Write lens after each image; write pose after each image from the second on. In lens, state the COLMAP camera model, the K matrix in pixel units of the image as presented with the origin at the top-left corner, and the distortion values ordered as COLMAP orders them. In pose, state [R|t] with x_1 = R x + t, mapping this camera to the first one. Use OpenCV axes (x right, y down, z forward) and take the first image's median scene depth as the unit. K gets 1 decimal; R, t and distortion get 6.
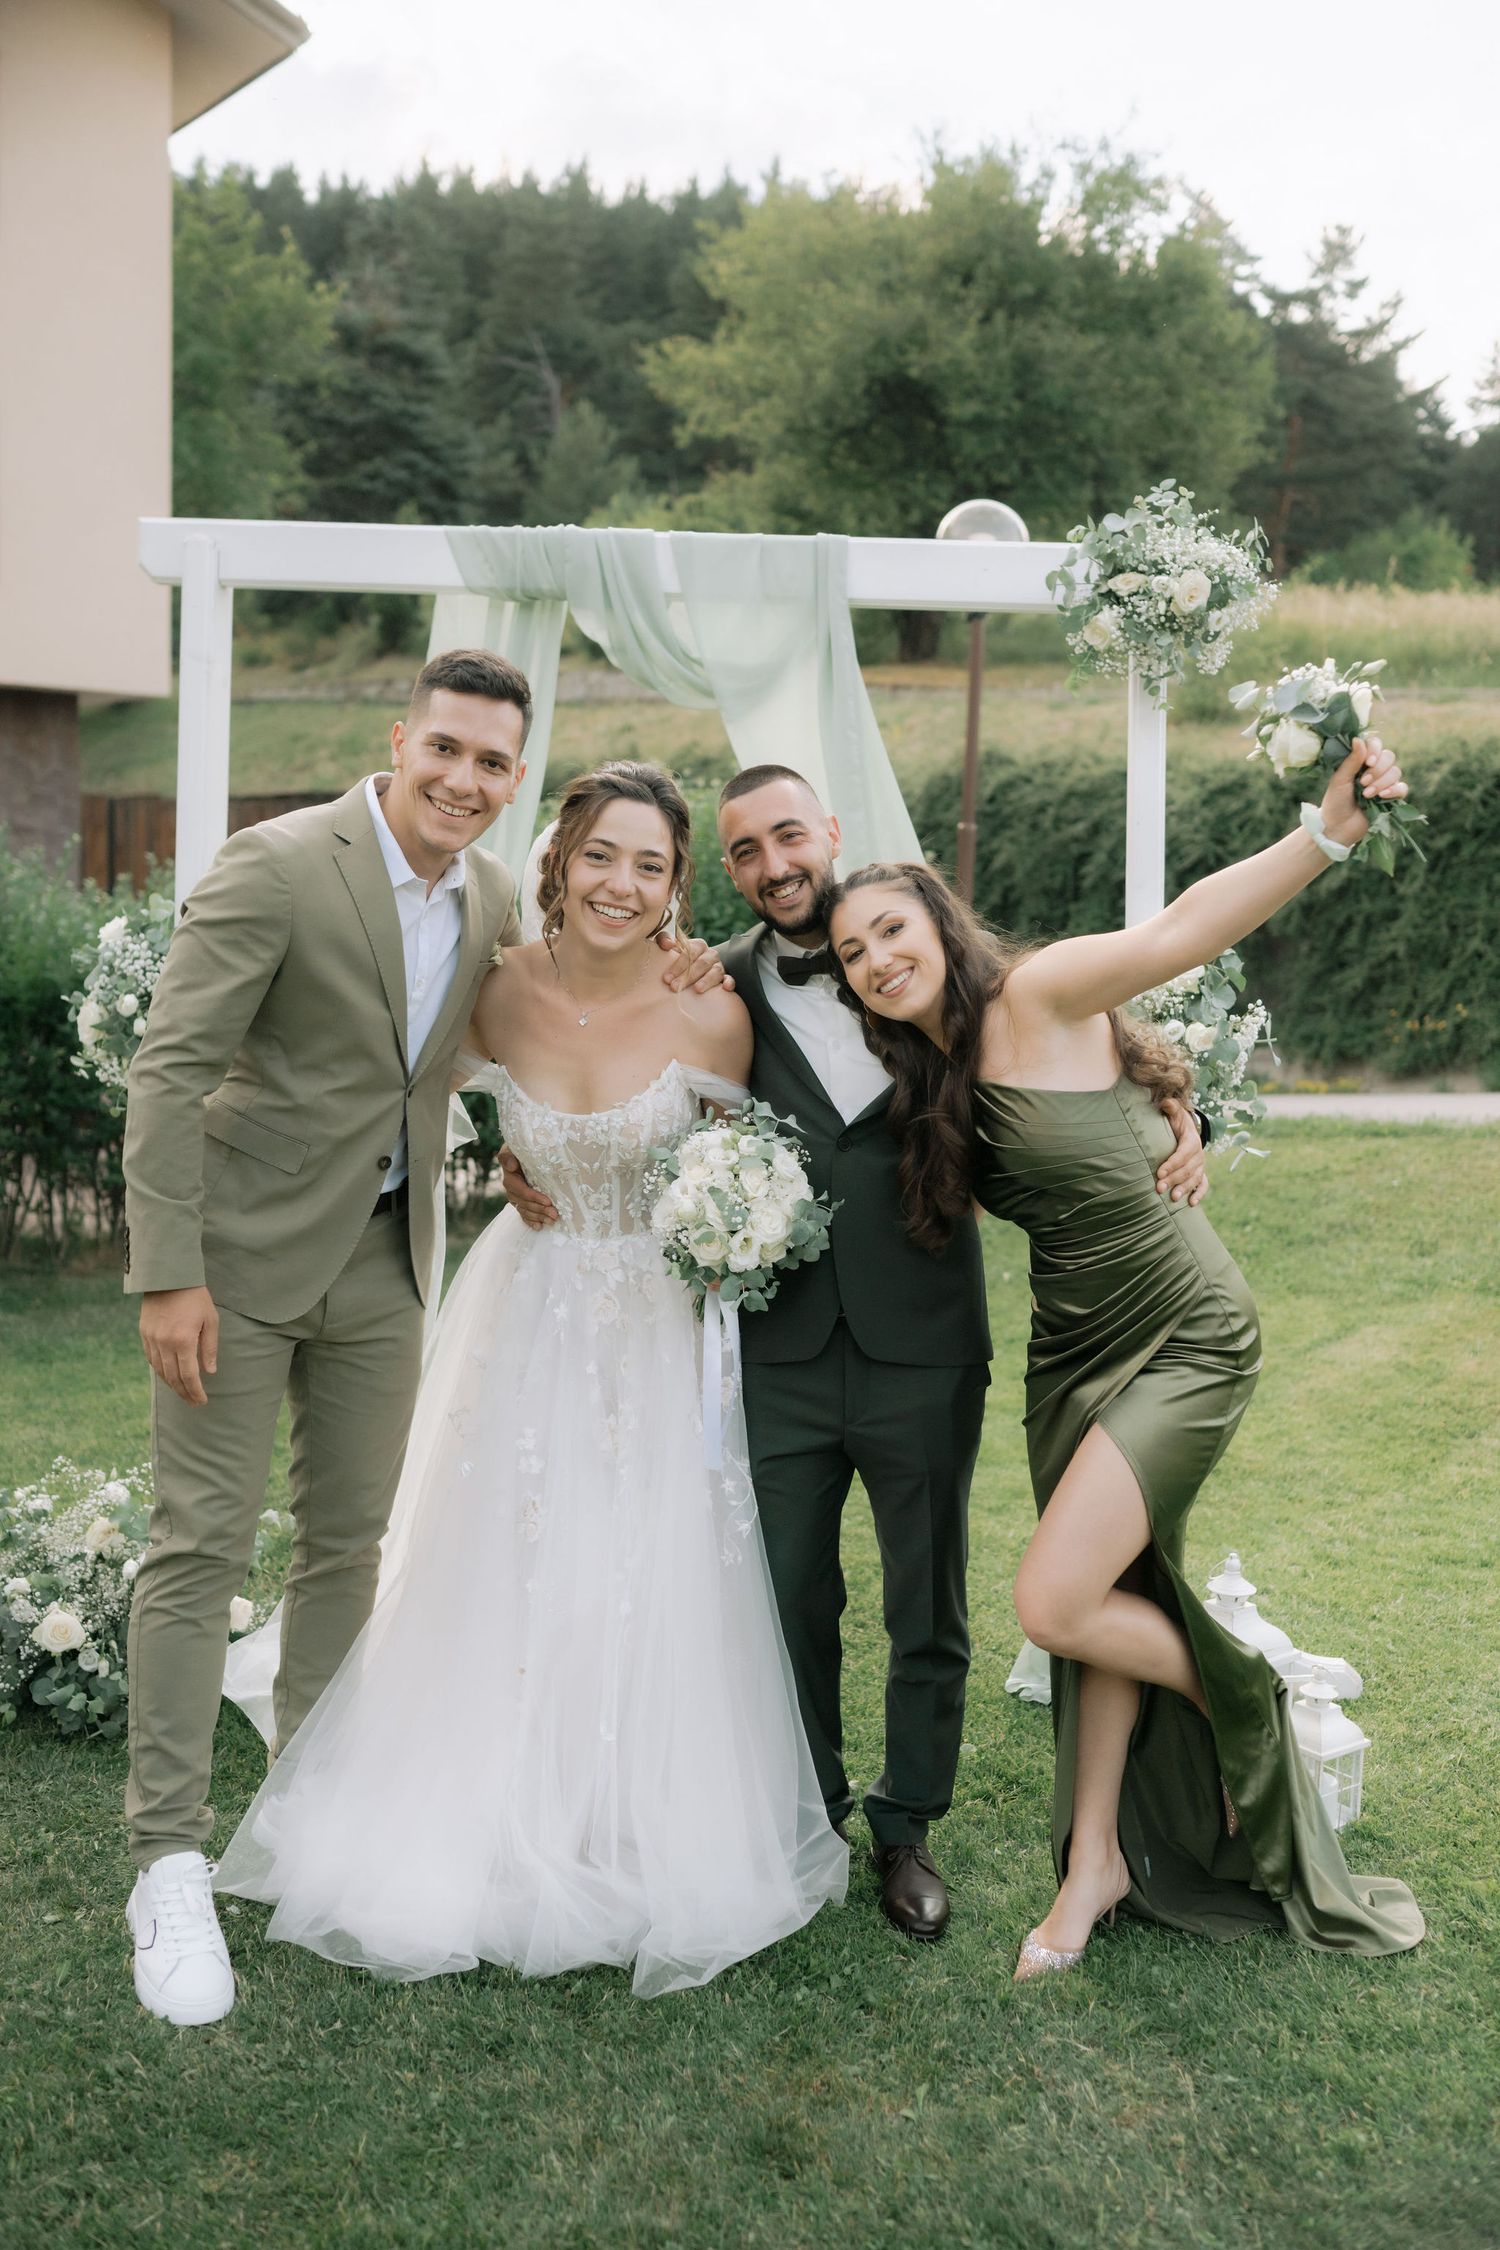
lens RADIAL K [[2130.8, 0, 766.7], [0, 2130.8, 1116.1], [0, 0, 1]] dist [-0.001112, -0.004963]
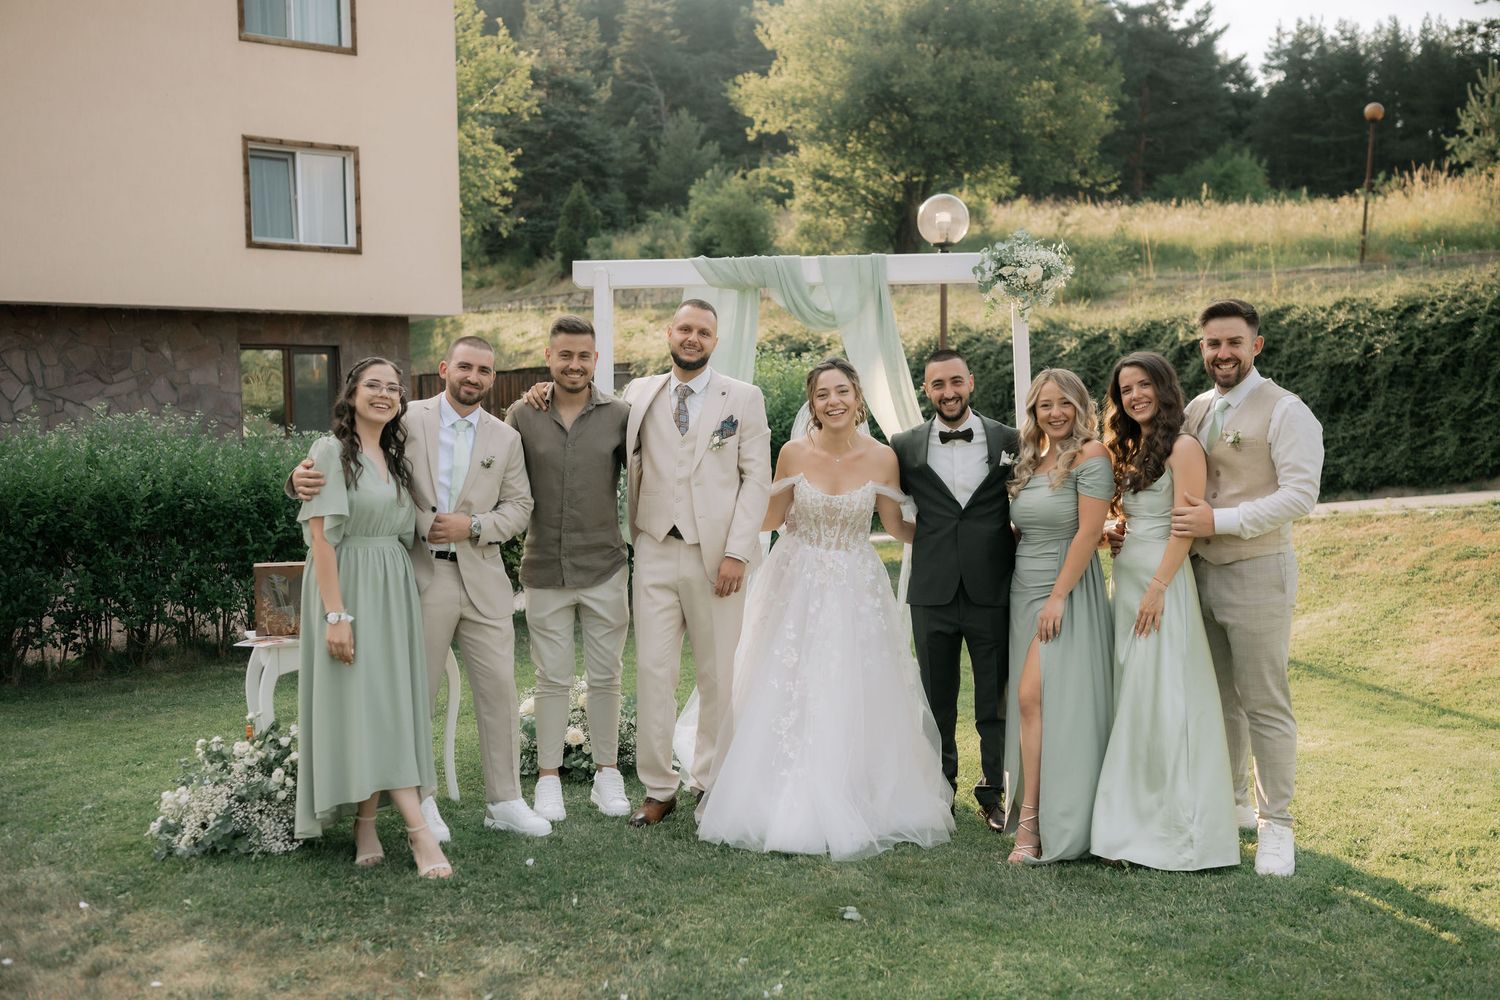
lens RADIAL K [[1449.3, 0, 750.0], [0, 1449.3, 500.0], [0, 0, 1]] dist [-0.017260, 0.017973]
pose [[0.997965, -0.046808, -0.043307, -0.007845], [0.044699, 0.997825, -0.048438, 0.009201], [0.045480, 0.046404, 0.997887, -0.083469]]
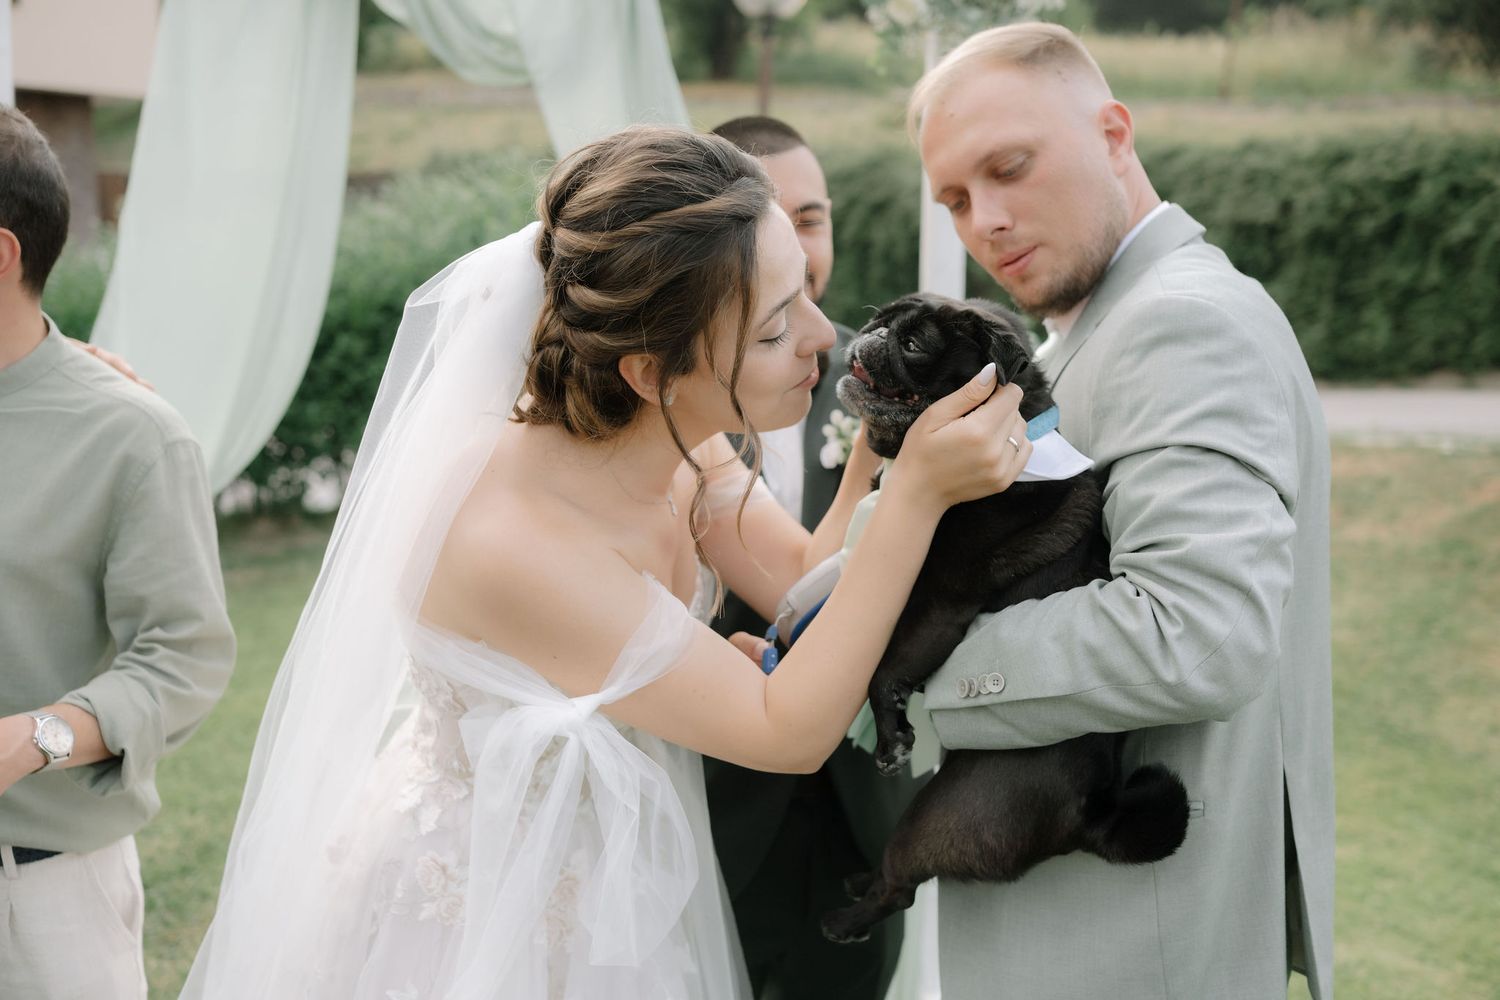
lens RADIAL K [[1420.5, 0, 750.0], [0, 1420.5, 500.0], [0, 0, 1]] dist [-0.001112, -0.004963]
pose [[0.995774, -0.011183, 0.091158, 0.003297], [0.004315, 0.997159, 0.075202, -0.007451], [-0.091740, -0.074491, 0.992993, 0.049677]]
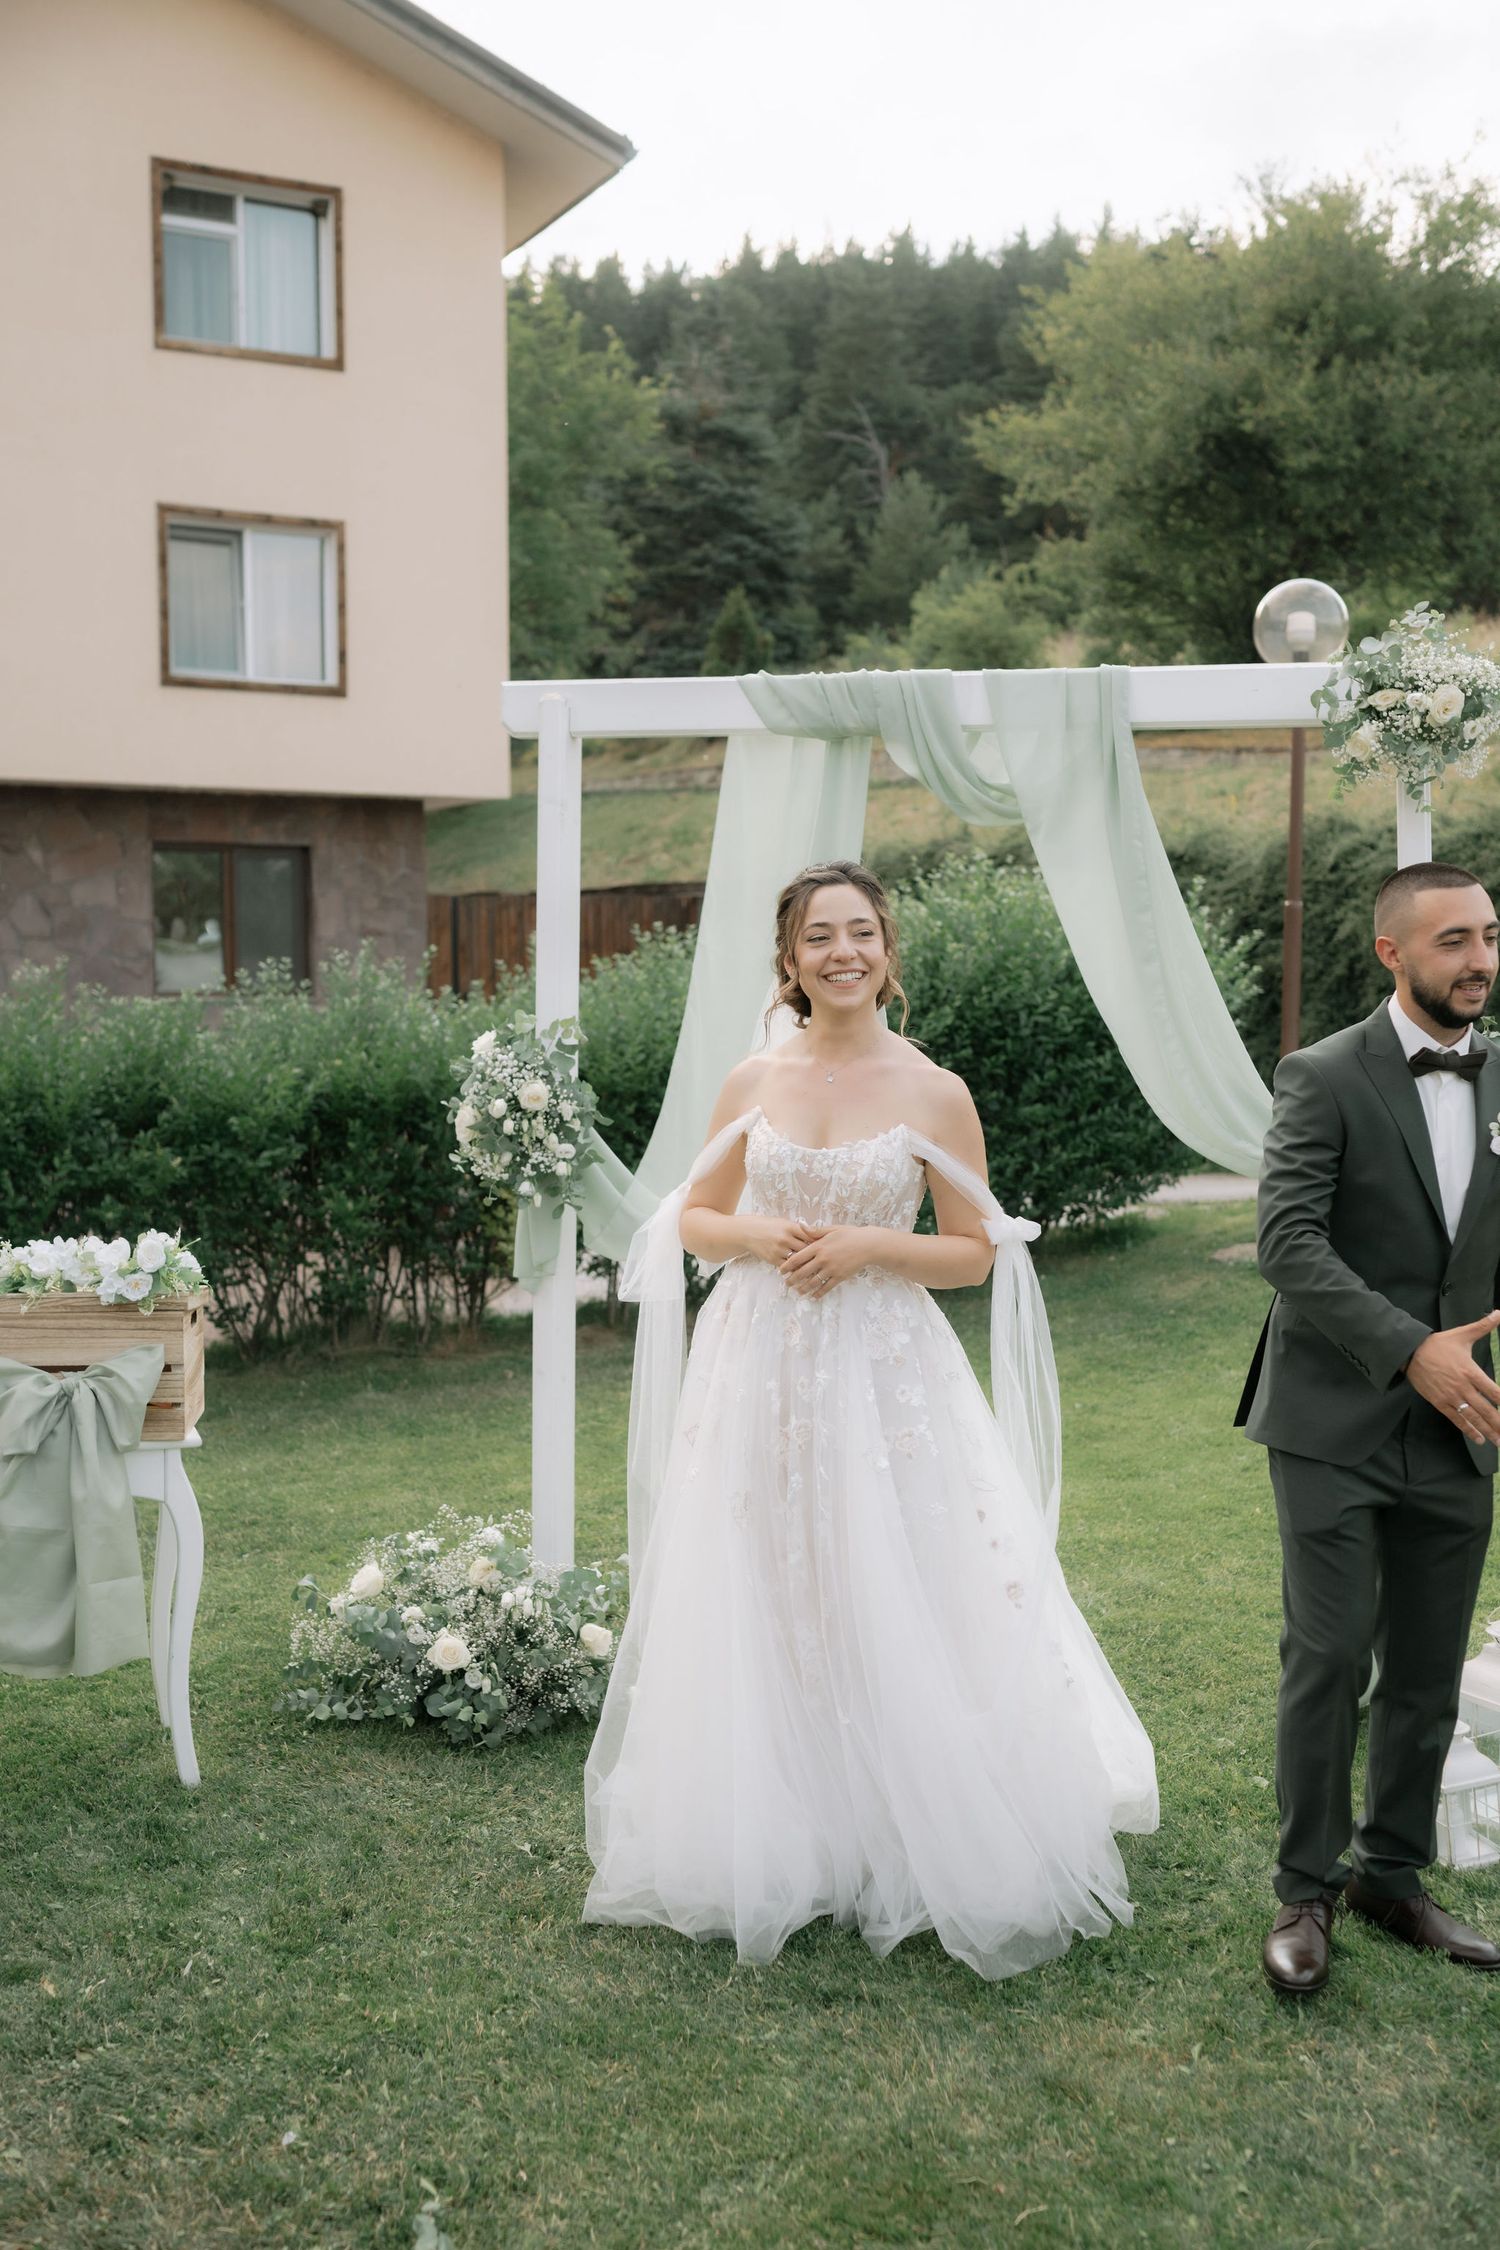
lens RADIAL K [[2235.2, 0, 743.7], [0, 2235.2, 1121.0], [0, 0, 1]] dist [-0.009229, 0.000688]
pose [[0.985767, -0.021864, -0.166691, 0.004556], [0.015741, 0.999155, -0.037971, 0.000373], [0.167380, 0.034806, 0.985278, -0.024087]]
